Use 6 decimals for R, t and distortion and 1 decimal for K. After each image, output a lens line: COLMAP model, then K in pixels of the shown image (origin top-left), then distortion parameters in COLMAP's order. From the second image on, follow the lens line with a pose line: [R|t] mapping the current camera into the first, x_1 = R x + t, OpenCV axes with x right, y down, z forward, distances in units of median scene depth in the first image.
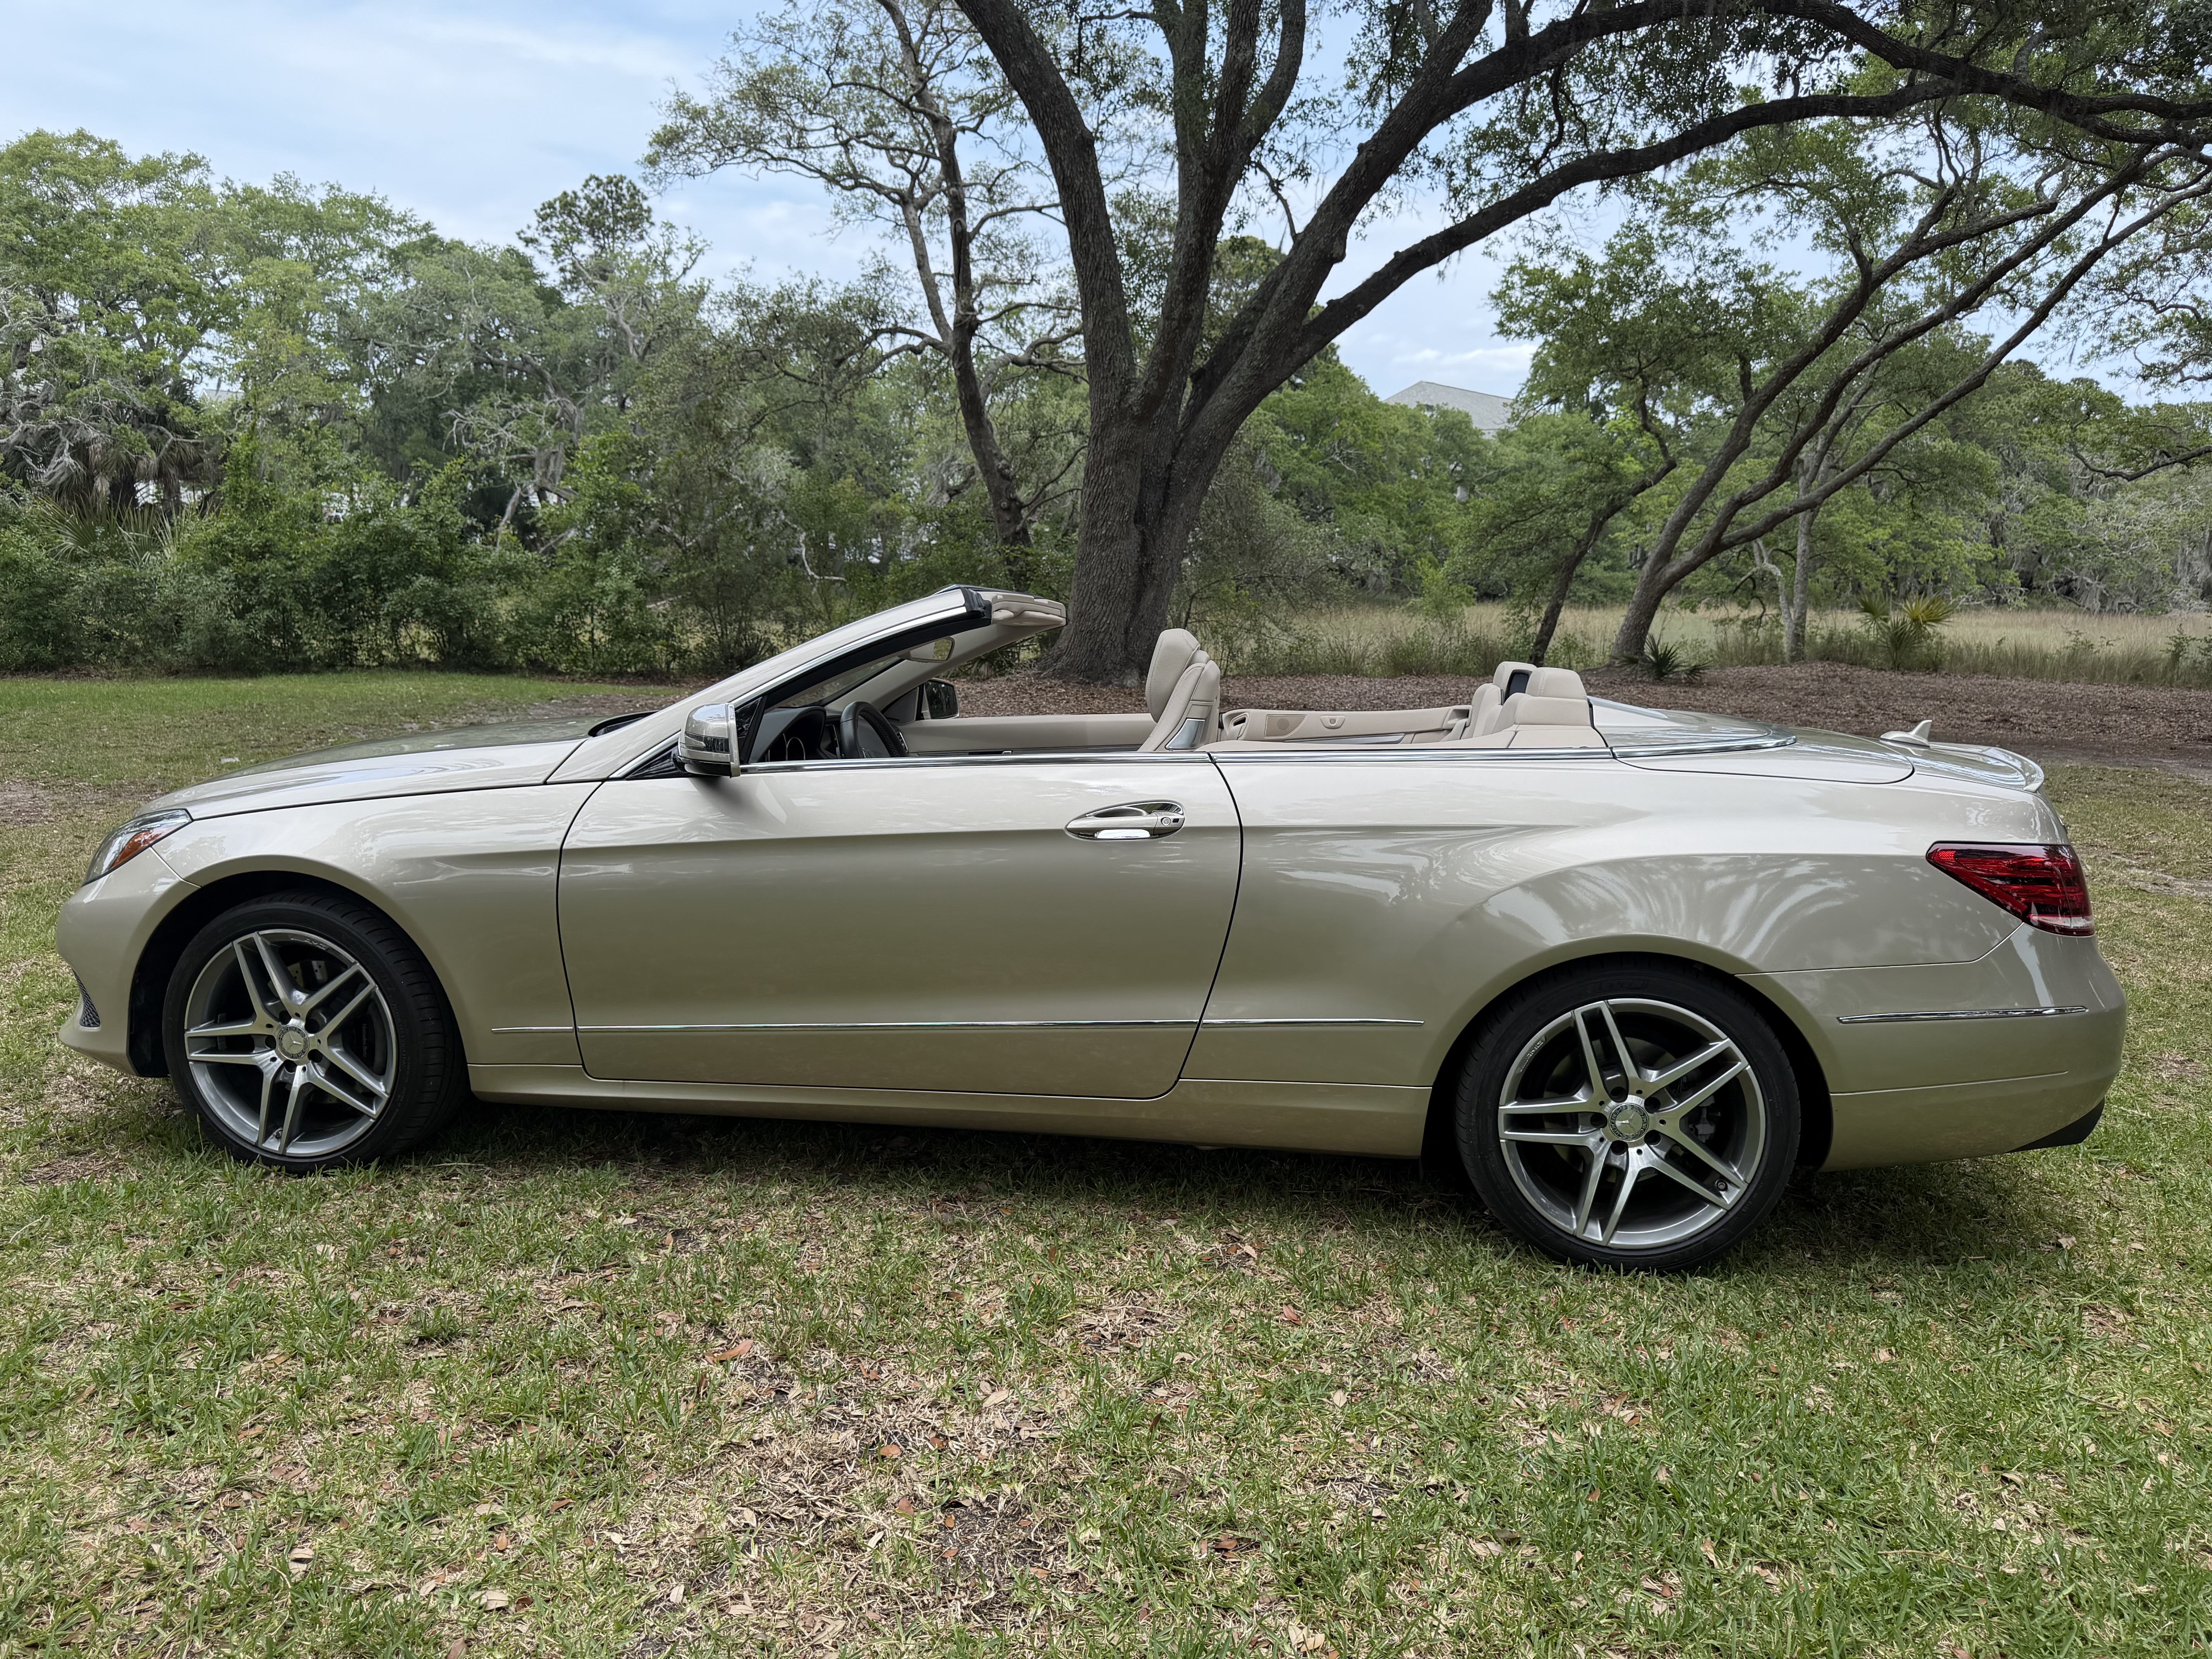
lens RADIAL K [[1562.1, 0, 1113.9], [0, 1562.1, 834.2], [0, 0, 1]] dist [0.043887, -0.061816]
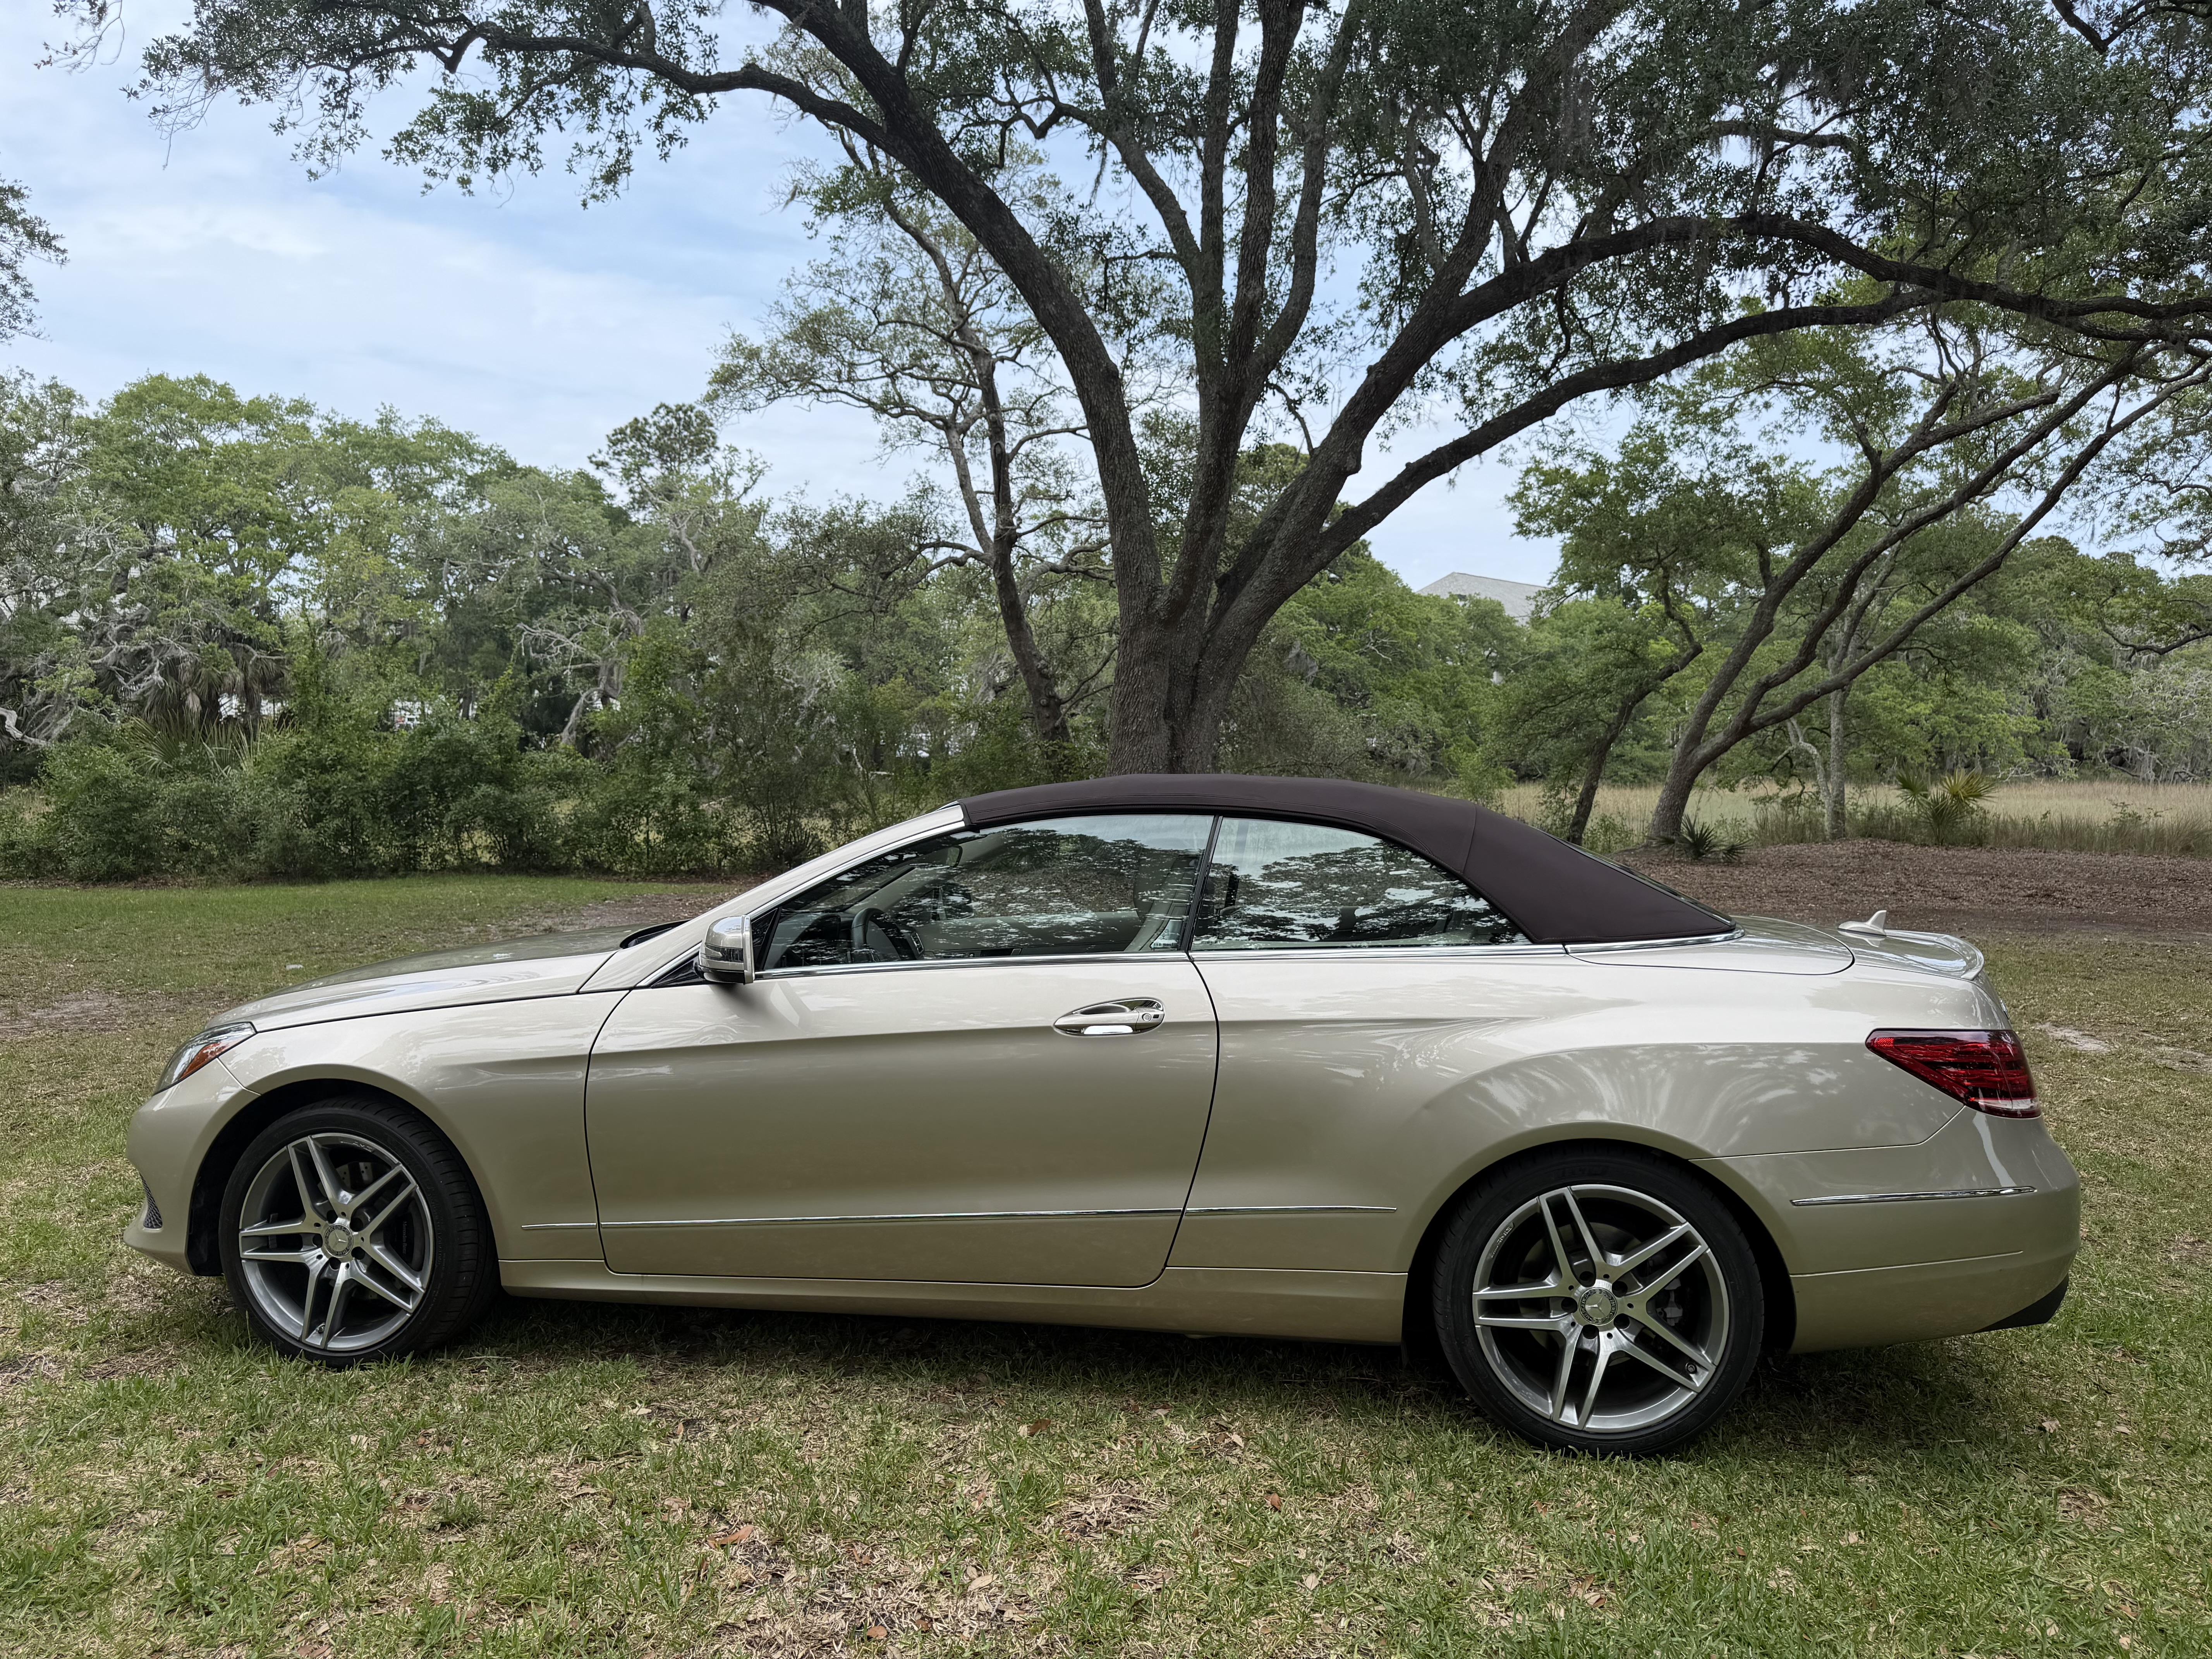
lens RADIAL K [[1554.3, 0, 1106.0], [0, 1554.3, 829.5], [0, 0, 1]] dist [0.055999, -0.068096]
pose [[0.999216, -0.018820, -0.034822, 0.005923], [0.014439, 0.992419, -0.122047, -0.001000], [0.036855, 0.121449, 0.991913, -0.010412]]
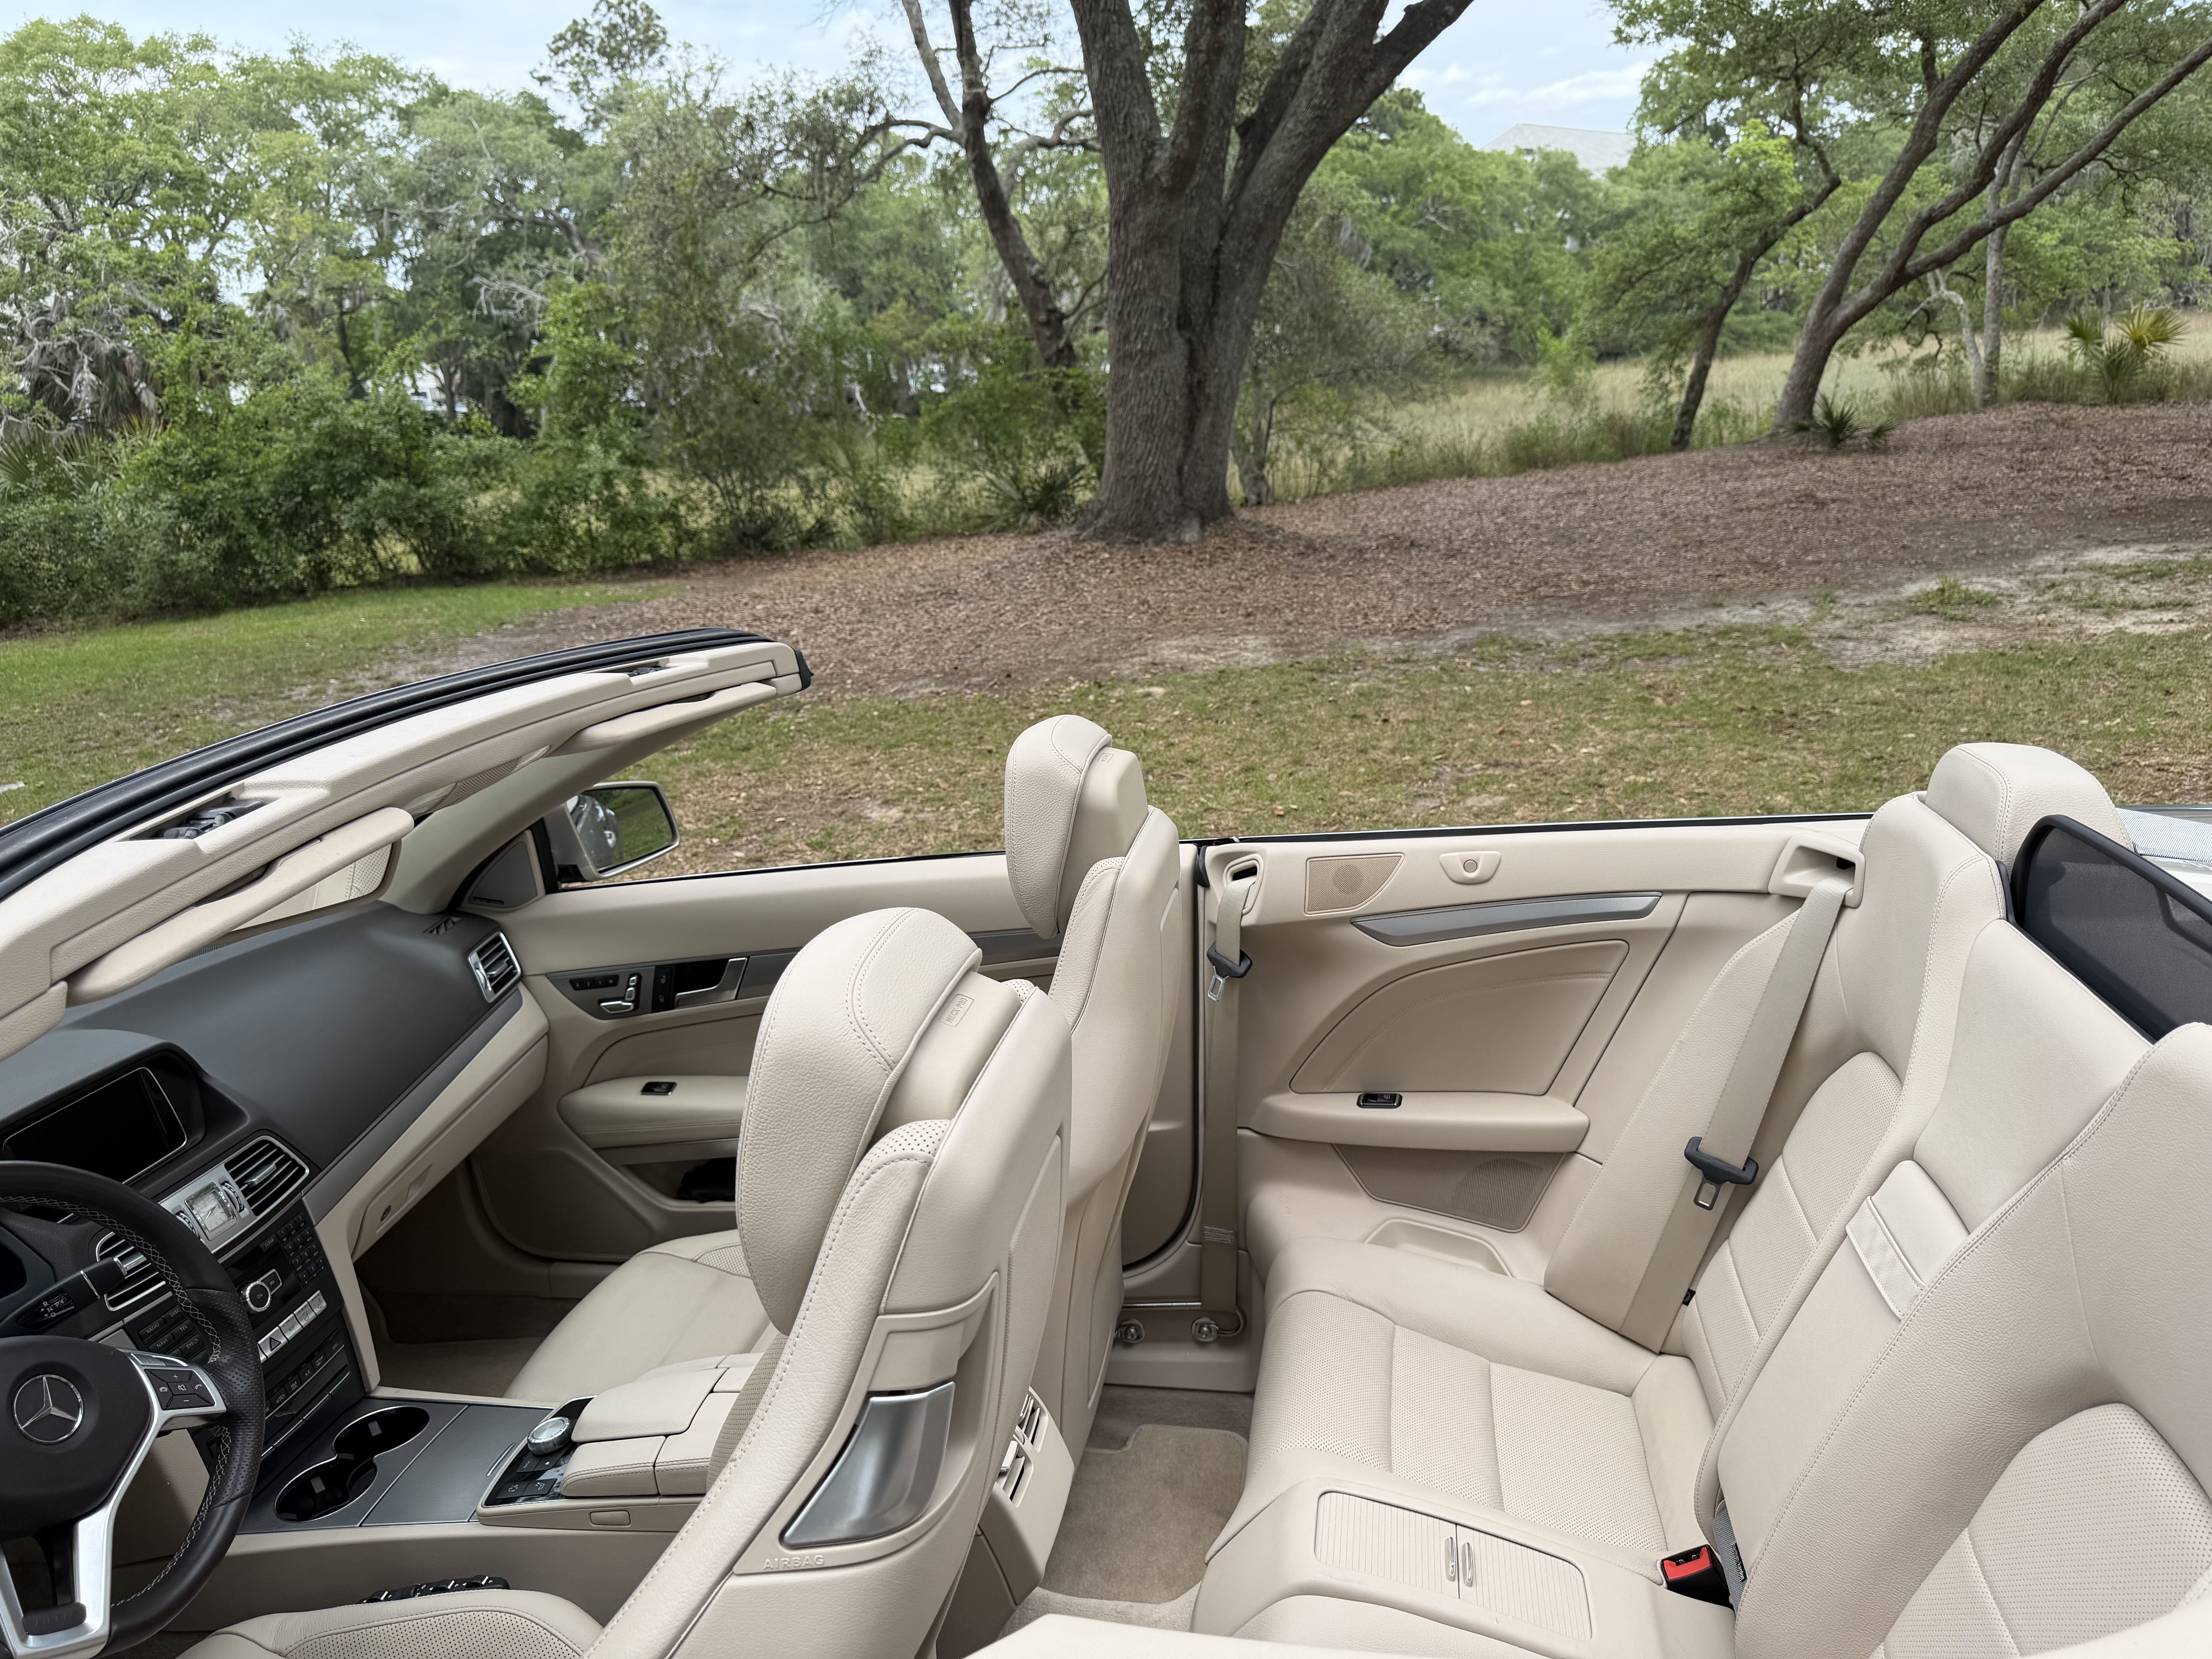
lens RADIAL K [[1591.7, 0, 1110.8], [0, 1591.7, 841.2], [0, 0, 1]] dist [-0.006704, 0.005032]
pose [[0.993162, -0.082673, -0.082428, 0.017020], [0.091898, 0.989077, 0.115246, -0.028021], [0.072000, -0.122033, 0.989911, 0.121585]]
